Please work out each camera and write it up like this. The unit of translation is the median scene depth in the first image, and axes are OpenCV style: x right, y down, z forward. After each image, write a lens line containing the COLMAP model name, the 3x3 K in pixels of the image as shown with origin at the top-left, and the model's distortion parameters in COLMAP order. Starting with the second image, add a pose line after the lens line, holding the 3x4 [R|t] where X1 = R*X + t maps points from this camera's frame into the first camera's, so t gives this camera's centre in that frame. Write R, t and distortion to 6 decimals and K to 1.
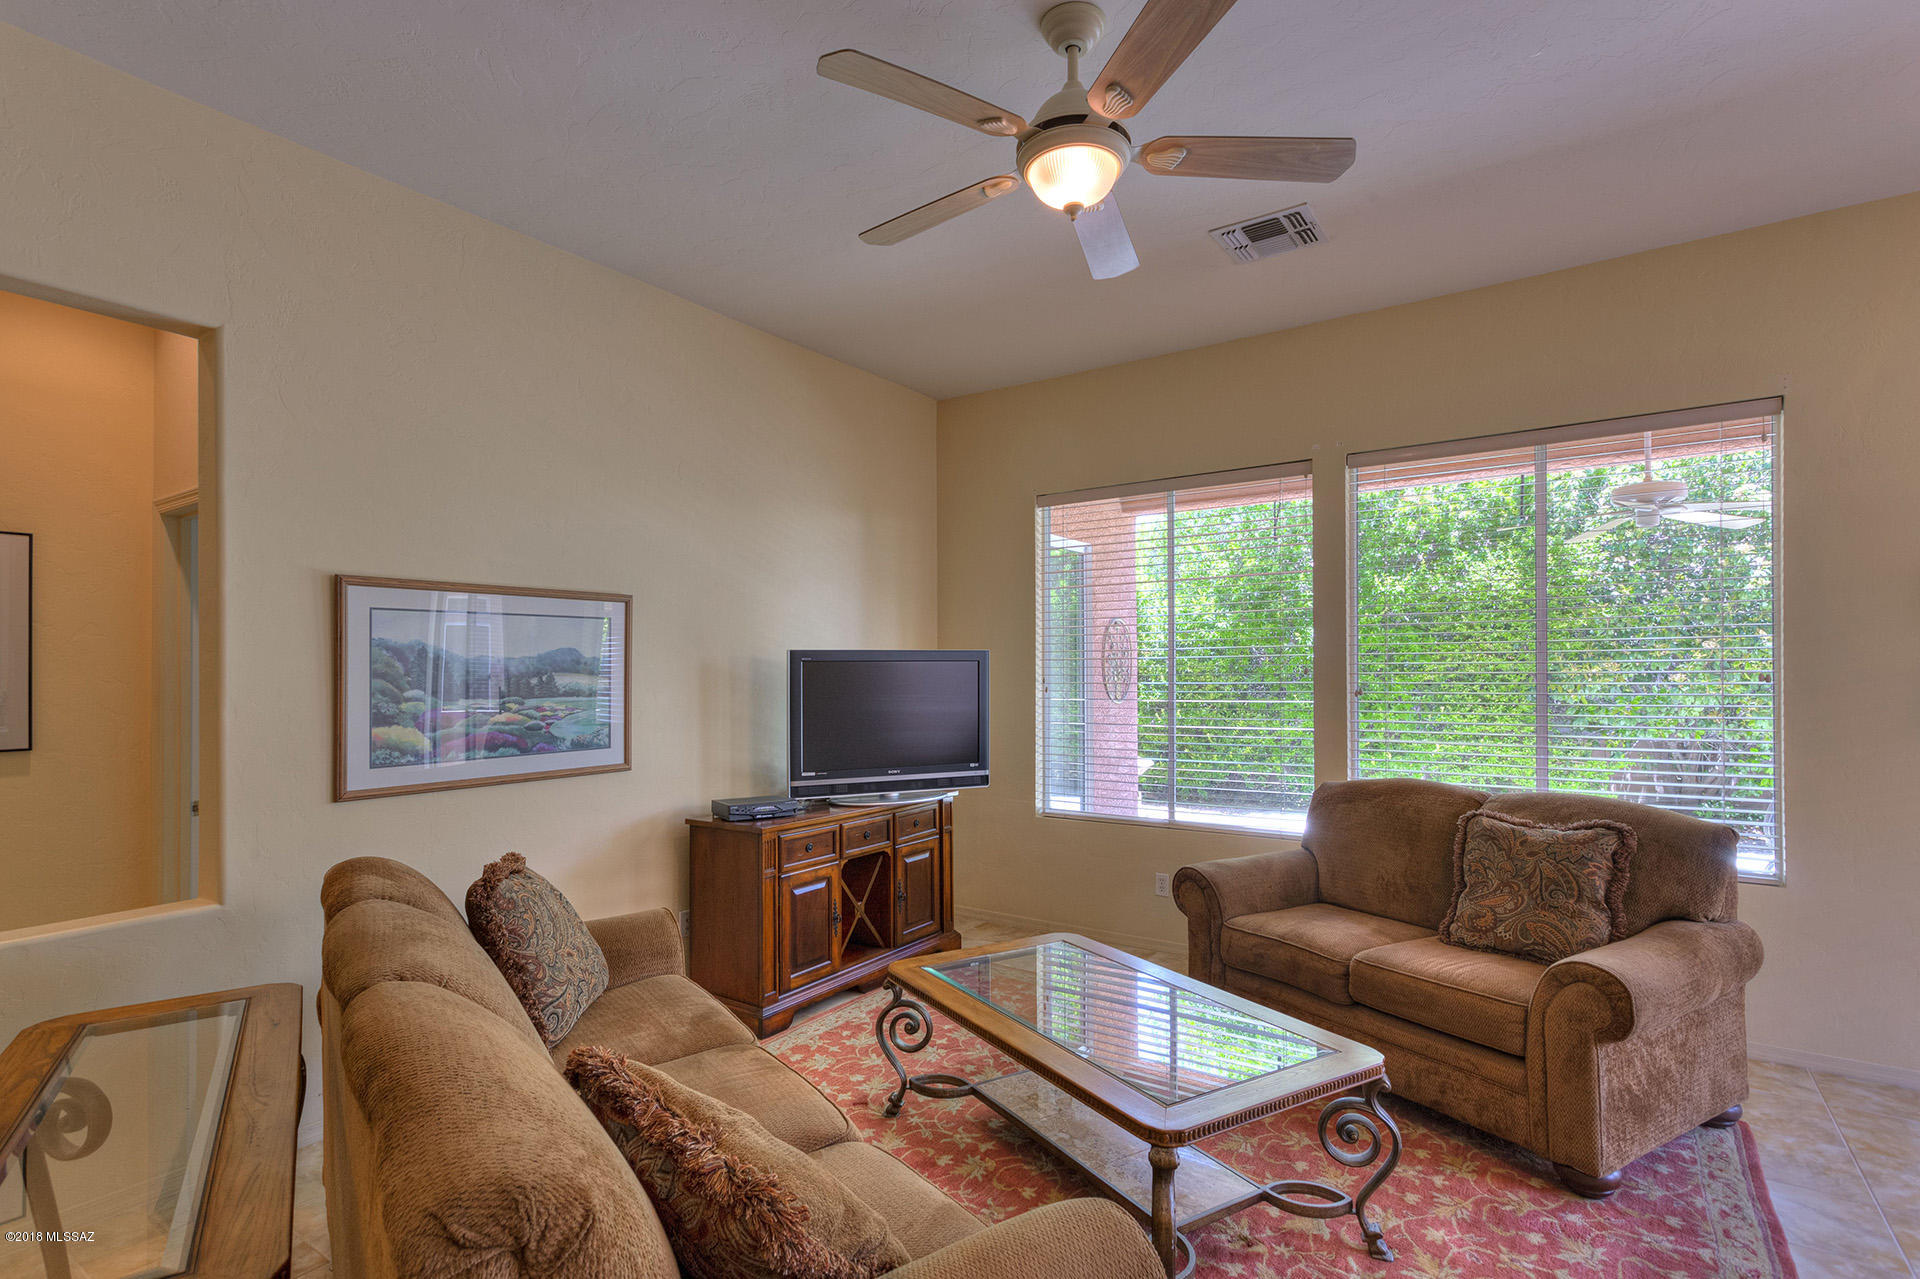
lens RADIAL K [[939.3, 0, 960.7], [0, 939.3, 668.8], [0, 0, 1]] dist [0.004140, 0.000532]
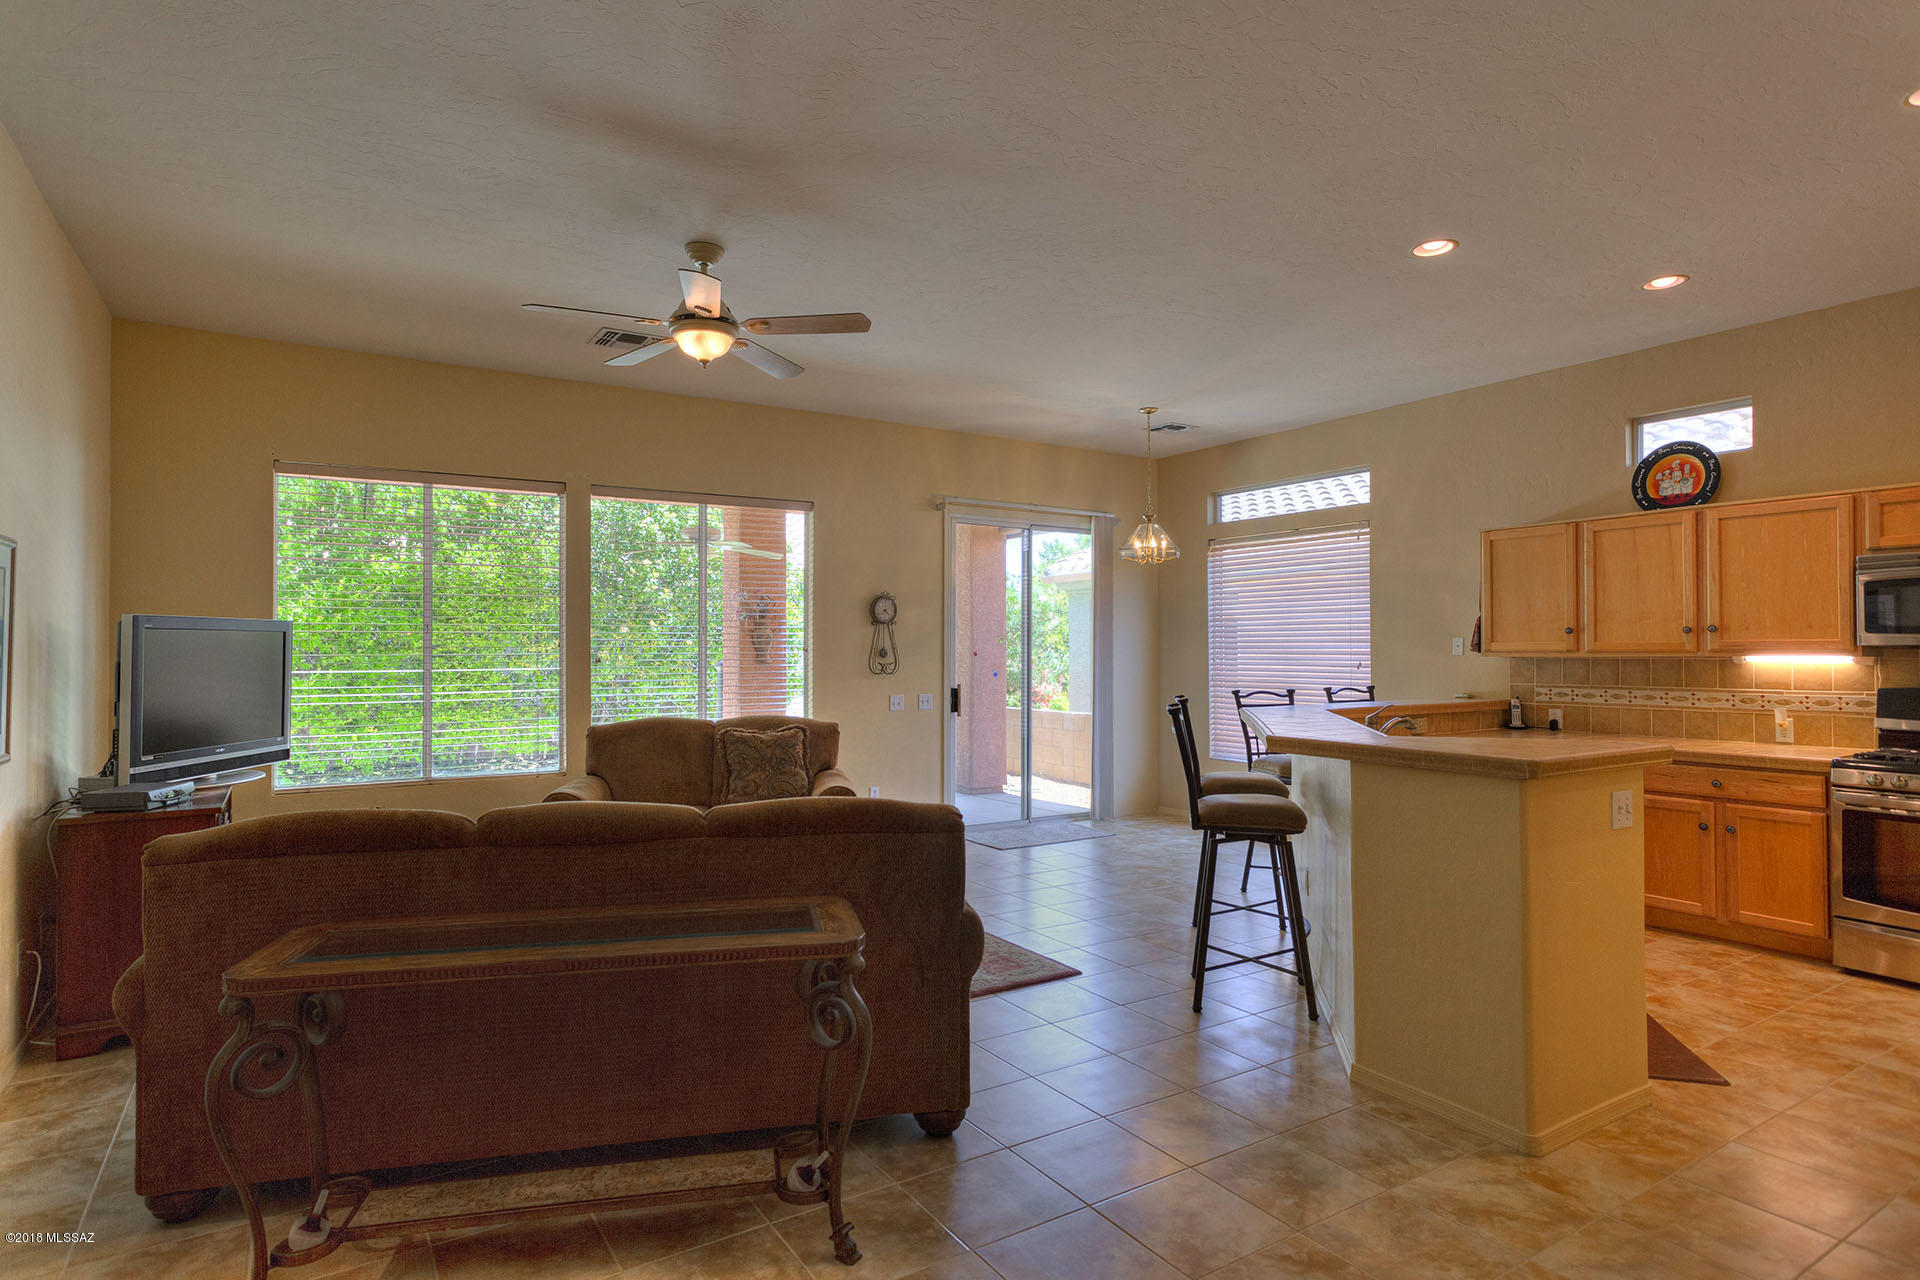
lens RADIAL K [[1012.7, 0, 959.5], [0, 1012.7, 636.7], [0, 0, 1]] dist [0.002278, 0.002990]
pose [[0.383644, 0.014846, 0.923362, -0.778397], [-0.003105, 0.999886, -0.014786, 0.011515], [-0.923476, 0.002806, 0.383646, -0.053861]]
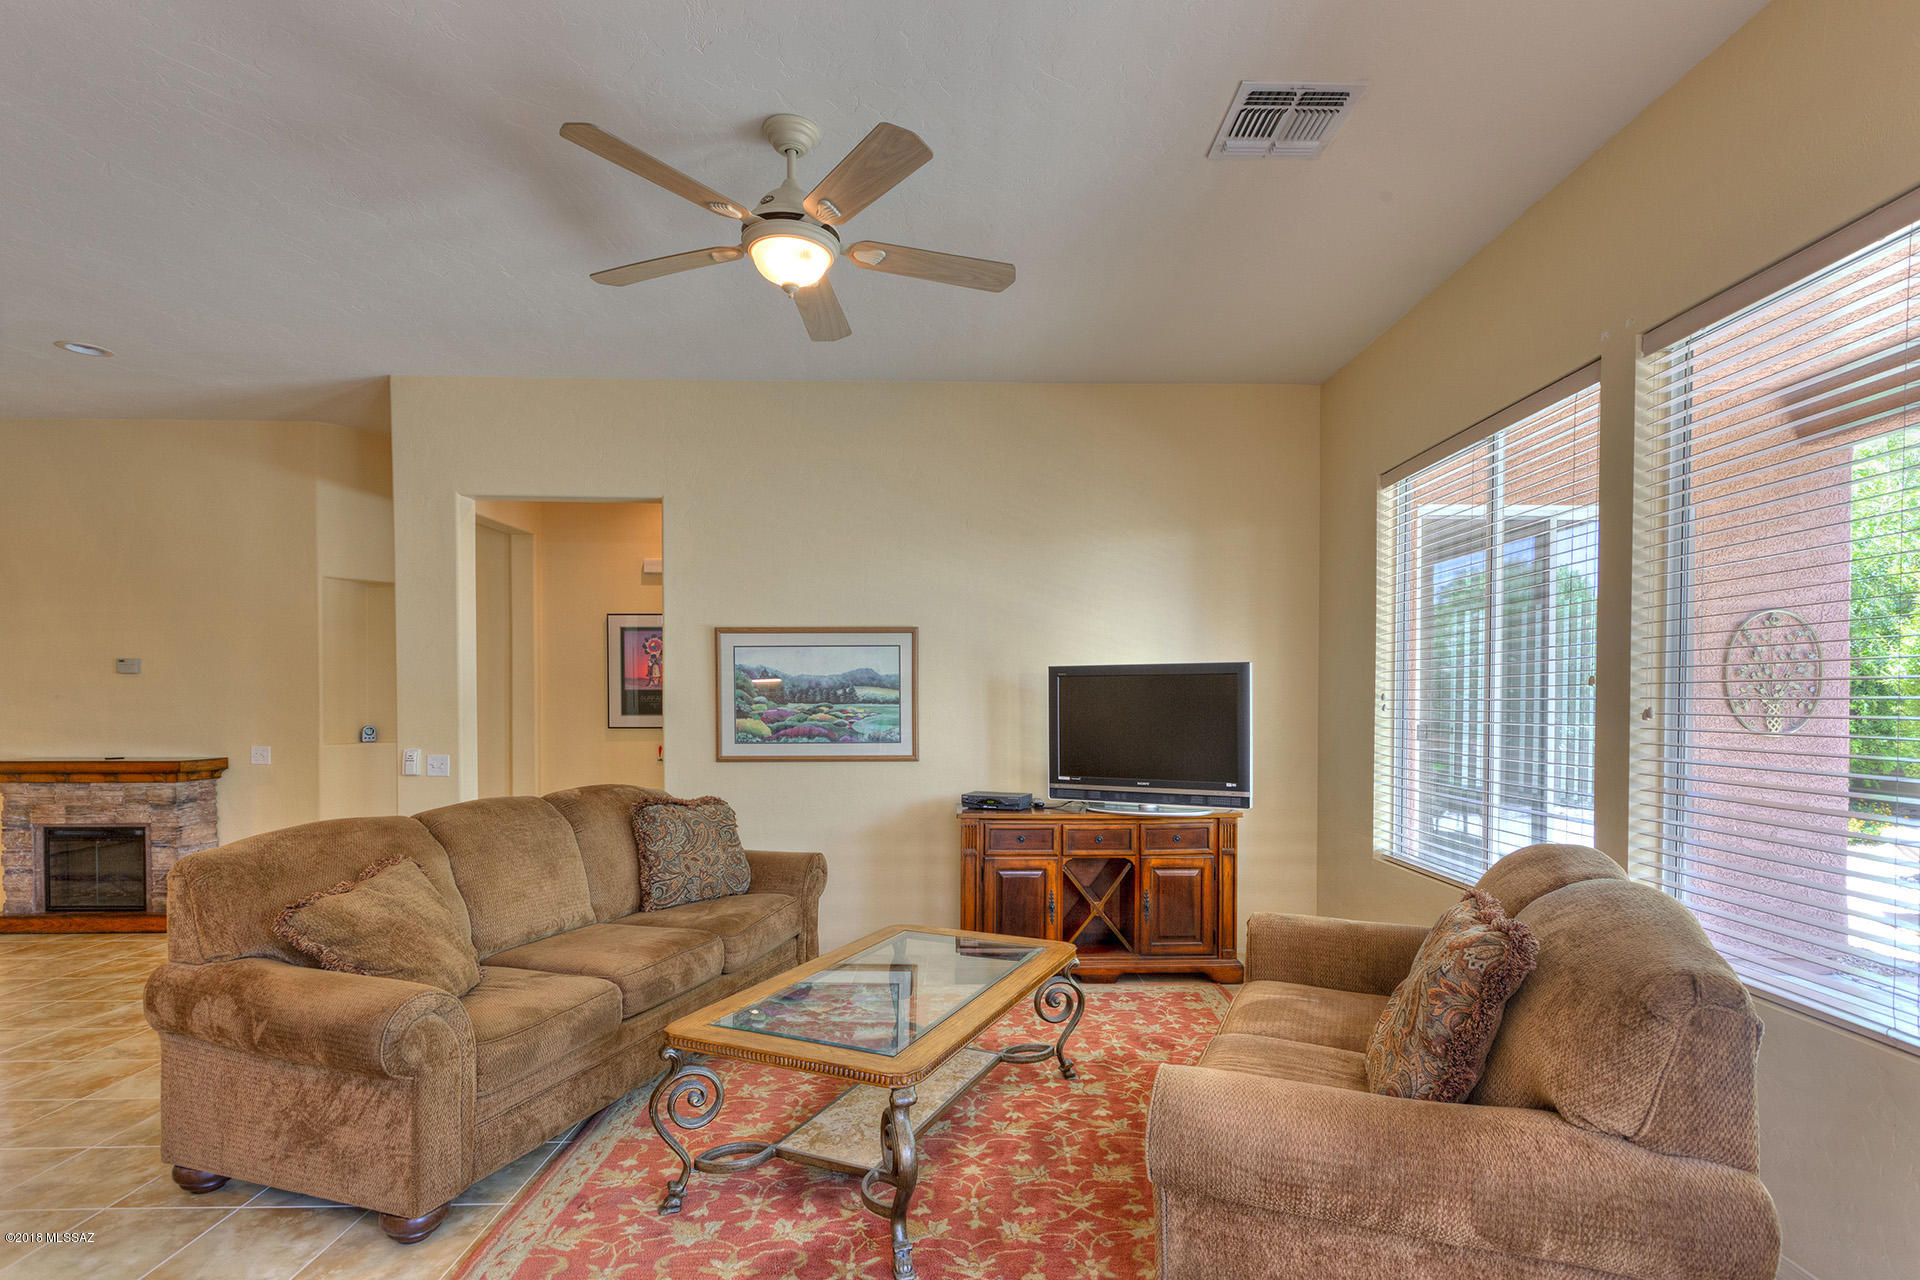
lens RADIAL K [[934.1, 0, 990.1], [0, 934.1, 714.8], [0, 0, 1]] dist [0.003007, 0.000819]
pose [[0.587956, 0.019765, -0.808651, 0.710430], [-0.001025, 0.999719, 0.023690, 0.011720], [0.808892, -0.013100, 0.587811, 0.293563]]
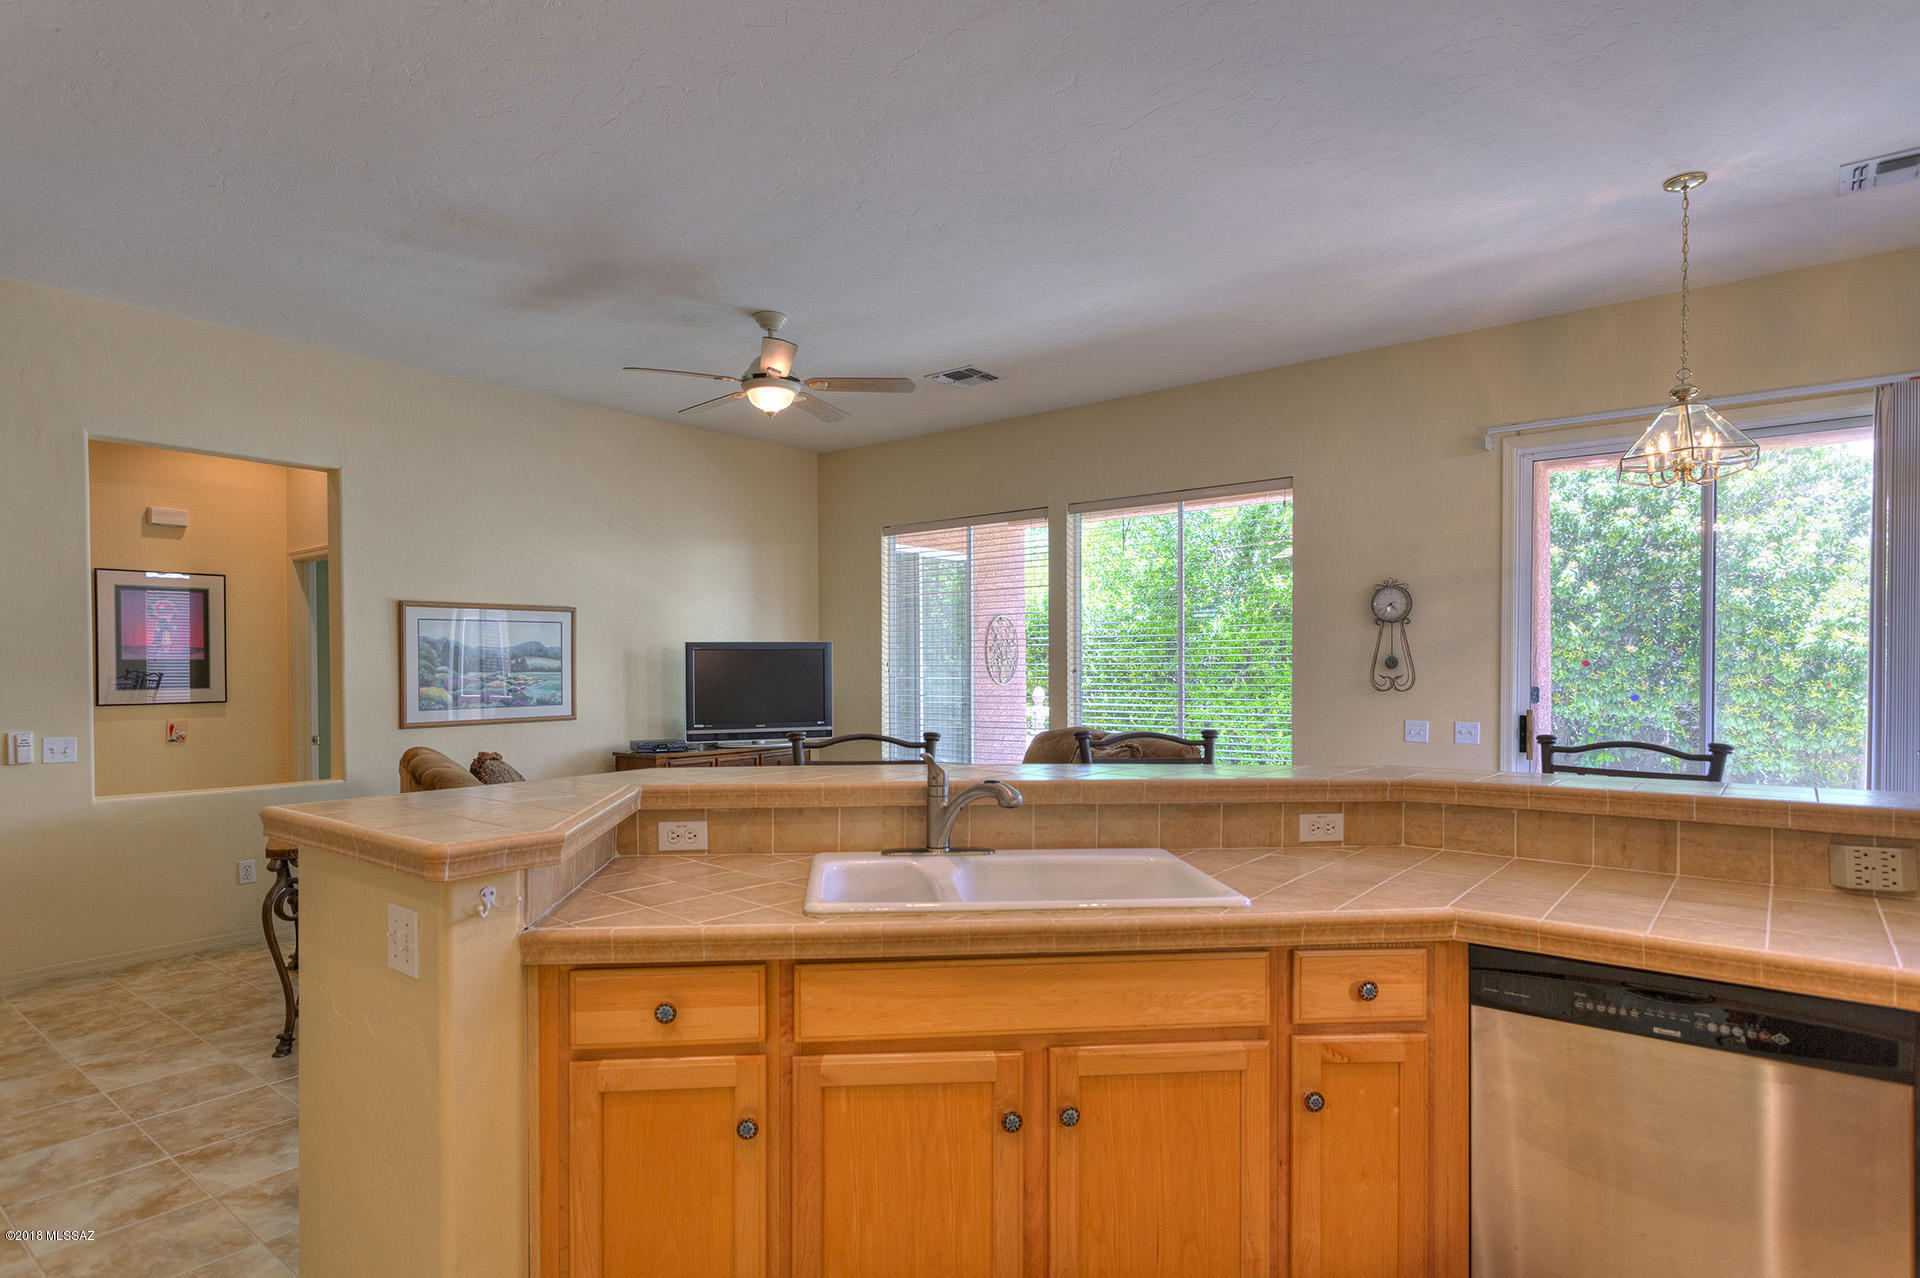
lens RADIAL K [[1039.3, 0, 953.4], [0, 1039.3, 676.9], [0, 0, 1]] dist [-0.000758, 0.000560]
pose [[0.997831, -0.000744, -0.065825, 0.362526], [0.001739, 0.999885, 0.015069, 0.011398], [0.065806, -0.015151, 0.997717, -0.635726]]
